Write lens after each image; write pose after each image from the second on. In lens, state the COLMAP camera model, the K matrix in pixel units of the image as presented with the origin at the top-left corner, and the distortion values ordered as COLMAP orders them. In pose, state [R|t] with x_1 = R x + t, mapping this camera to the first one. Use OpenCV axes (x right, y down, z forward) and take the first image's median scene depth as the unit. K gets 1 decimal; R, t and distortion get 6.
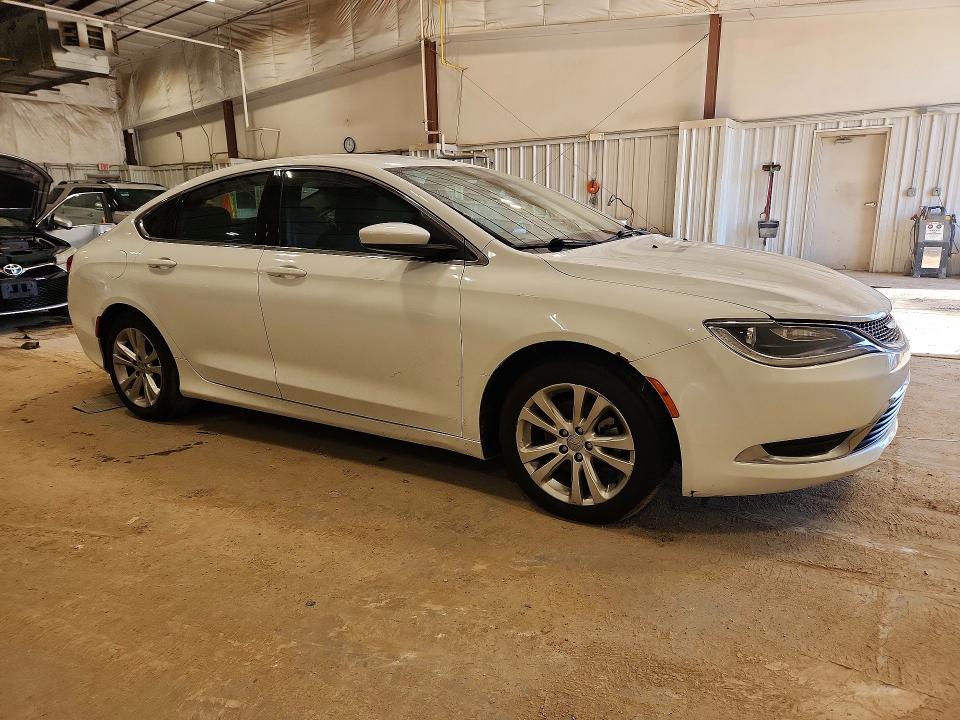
lens RADIAL K [[656.8, 0, 490.6], [0, 656.8, 360.9], [0, 0, 1]] dist [0.065830, -0.056355]
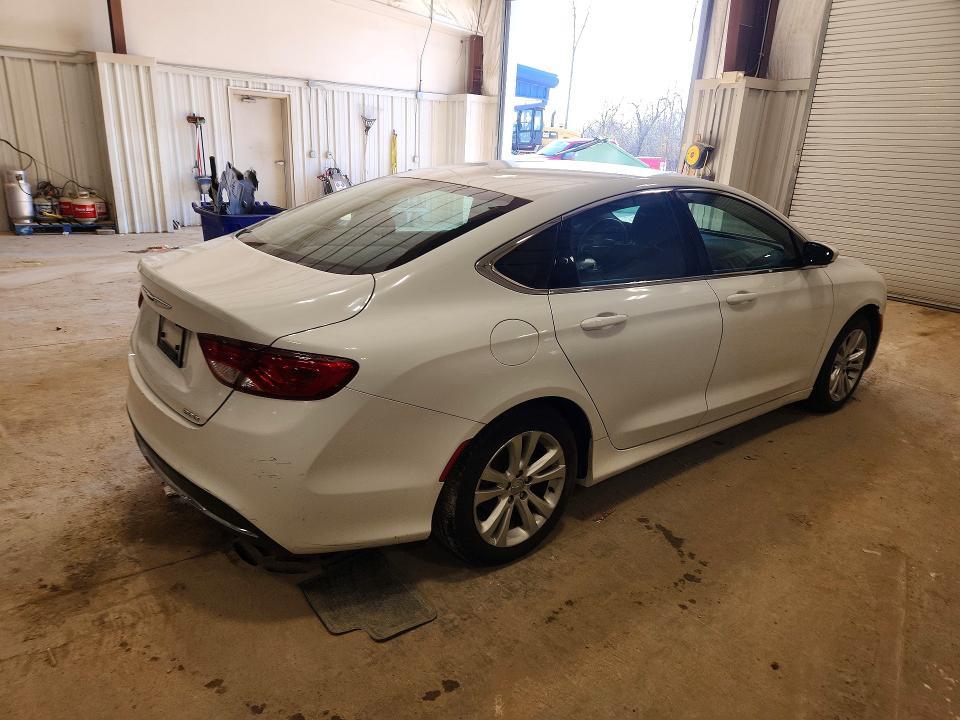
lens RADIAL K [[656.8, 0, 490.6], [0, 656.8, 360.9], [0, 0, 1]] dist [0.065830, -0.056355]
pose [[0.327599, -0.259219, 0.908562, -0.432517], [0.163231, 0.962696, 0.215807, -0.100966], [-0.930610, 0.077607, 0.357691, 0.310666]]
